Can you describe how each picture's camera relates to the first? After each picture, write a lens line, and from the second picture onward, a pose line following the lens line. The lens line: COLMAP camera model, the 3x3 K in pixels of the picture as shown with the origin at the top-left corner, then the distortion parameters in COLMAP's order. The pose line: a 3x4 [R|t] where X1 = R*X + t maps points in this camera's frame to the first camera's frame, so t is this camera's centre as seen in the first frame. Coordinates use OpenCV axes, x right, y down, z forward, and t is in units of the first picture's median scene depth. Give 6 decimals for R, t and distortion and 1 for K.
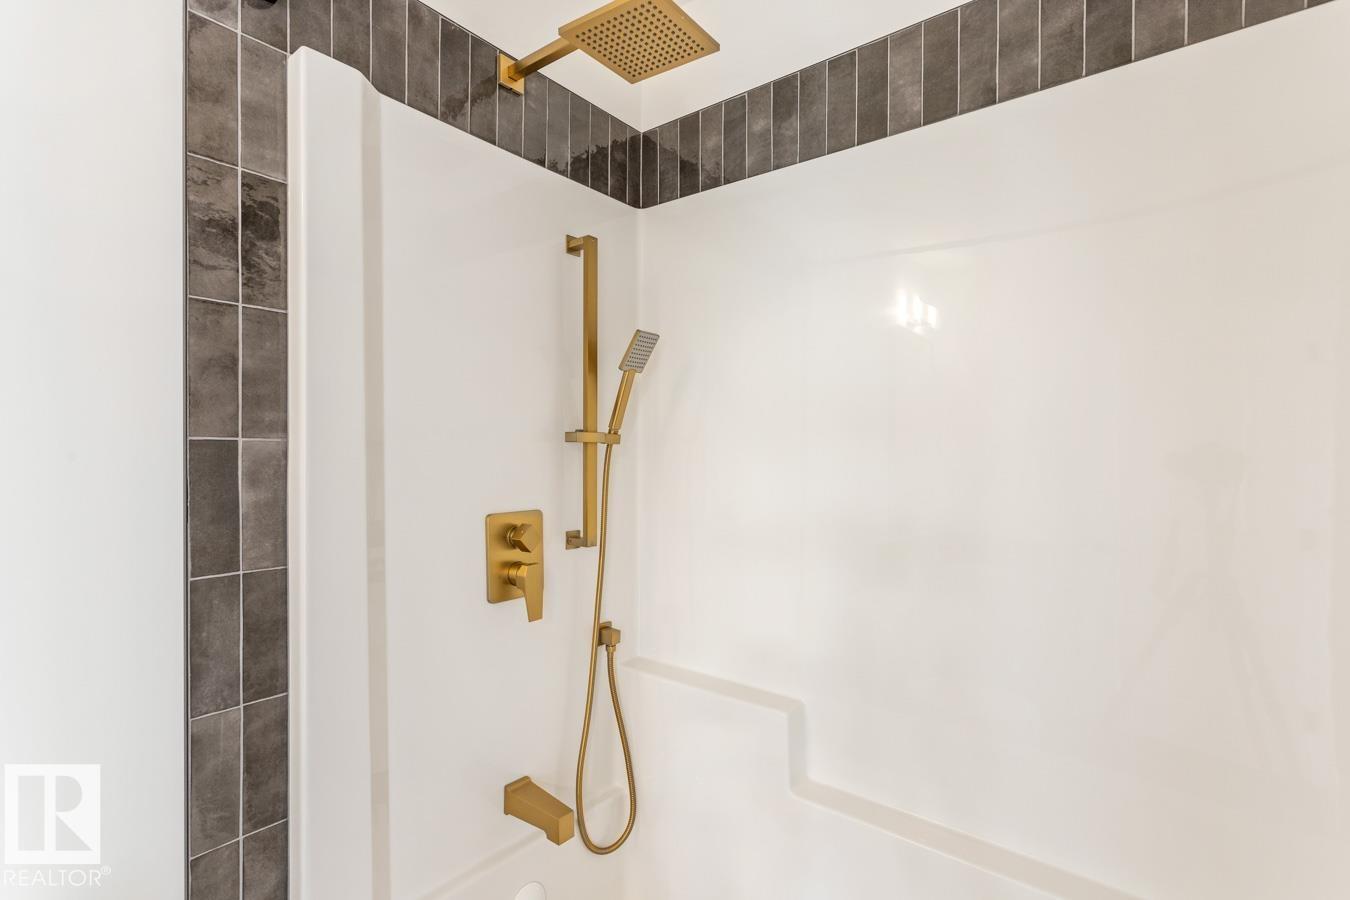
lens RADIAL K [[619.6, 0, 674.0], [0, 619.6, 458.9], [0, 0, 1]] dist [-0.000020, 0.000065]
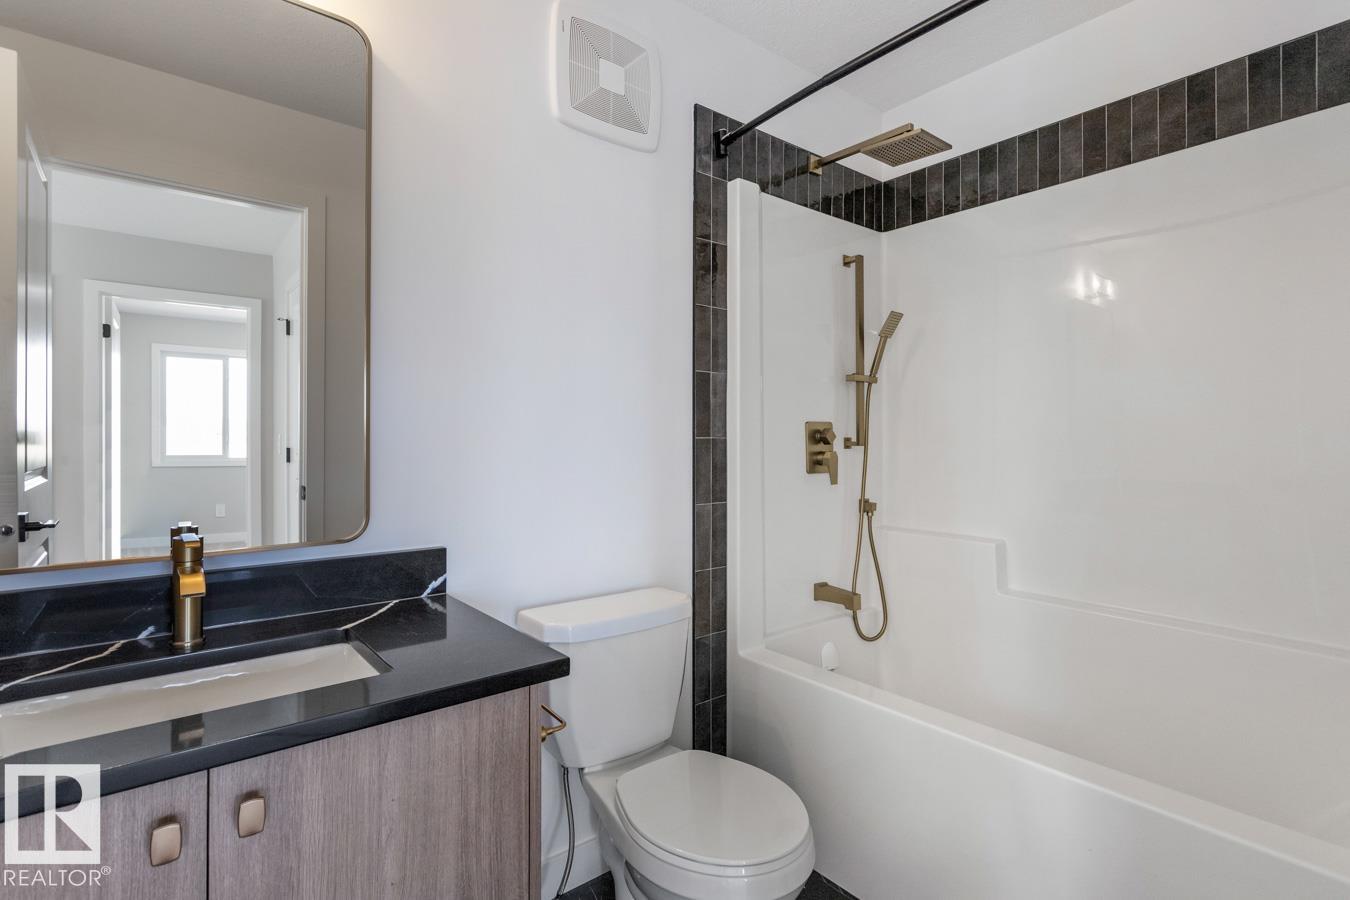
lens RADIAL K [[652.8, 0, 681.7], [0, 652.8, 443.2], [0, 0, 1]] dist [-0.000106, 0.000401]
pose [[0.977663, -0.004290, -0.210136, -0.247930], [0.001142, 0.999885, -0.015104, 0.168867], [0.210177, 0.014527, 0.977555, -0.810952]]
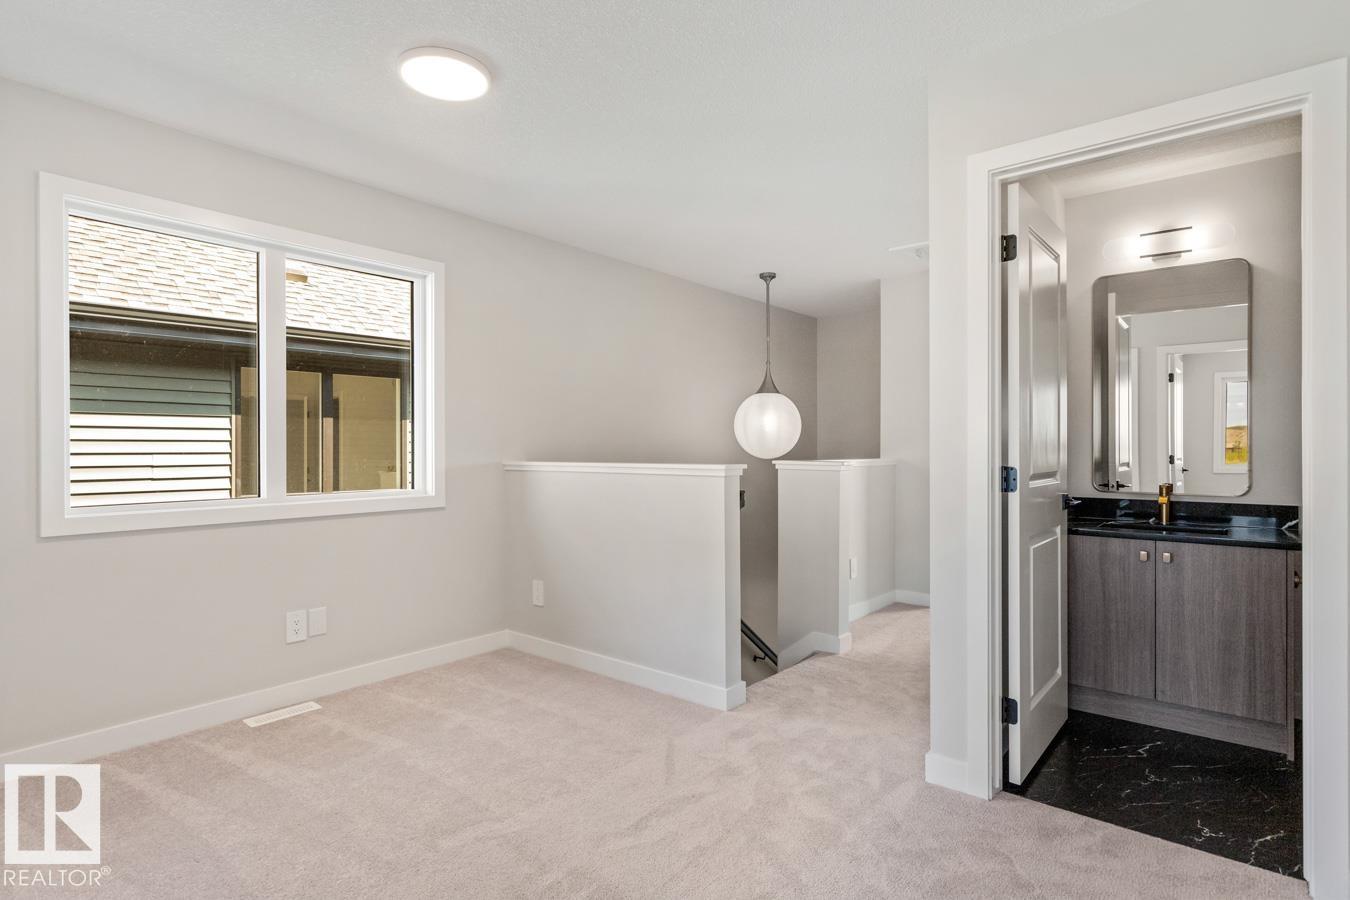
lens RADIAL K [[665.7, 0, 676.9], [0, 665.7, 442.1], [0, 0, 1]] dist [-0.012490, 0.000636]
pose [[-0.035714, -0.019441, -0.999173, 1.375376], [-0.017511, 0.999669, -0.018825, 0.197627], [0.999209, 0.016824, -0.036042, -1.774680]]
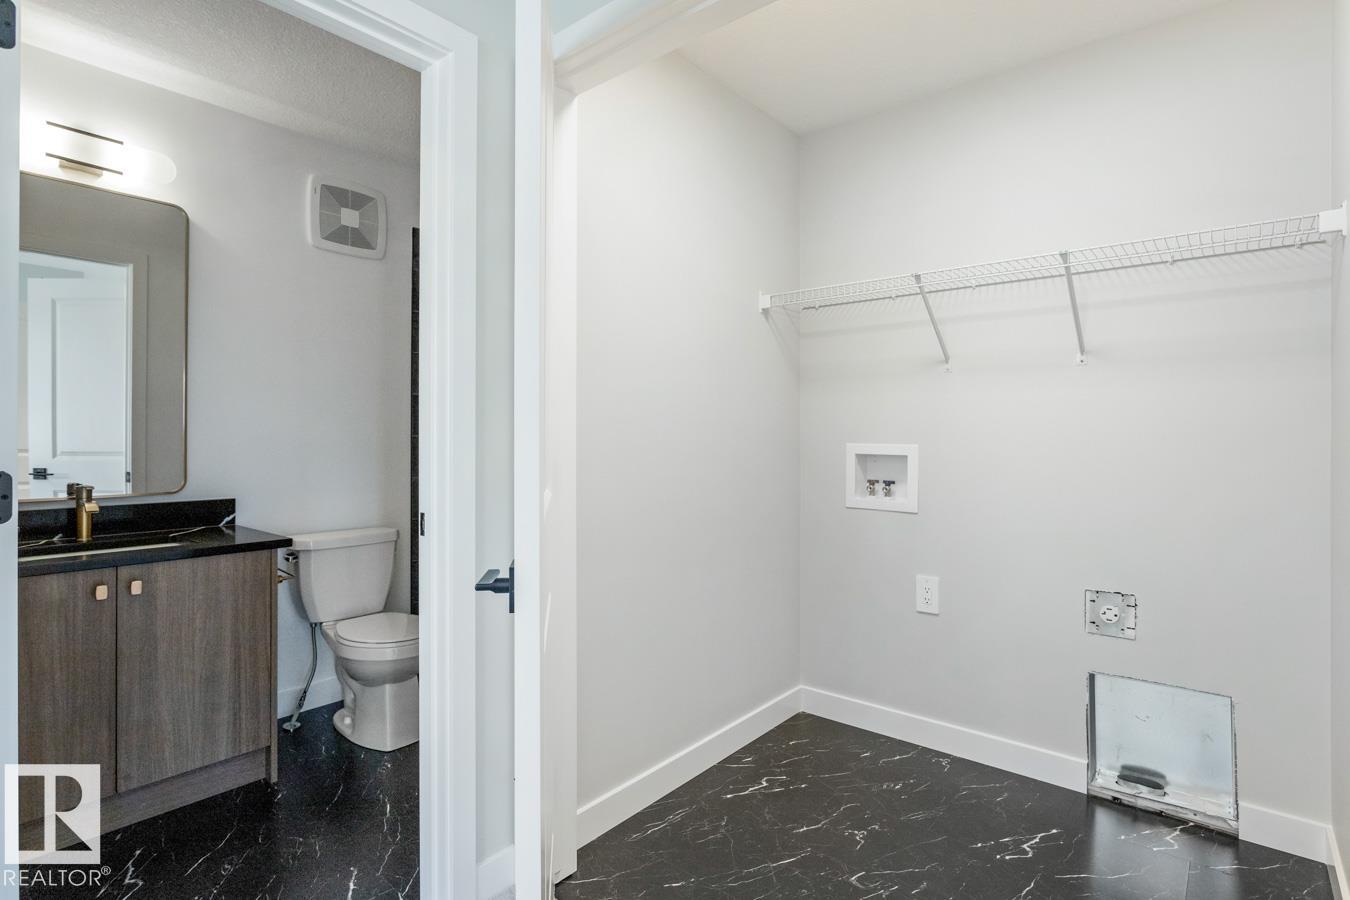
lens RADIAL K [[684.1, 0, 684.9], [0, 684.1, 429.8], [0, 0, 1]] dist [-0.000970, 0.000648]
pose [[0.999787, -0.010371, -0.017850, 0.510092], [0.009873, 0.999565, -0.027796, 0.195796], [0.018131, 0.027614, 0.999454, -1.833018]]
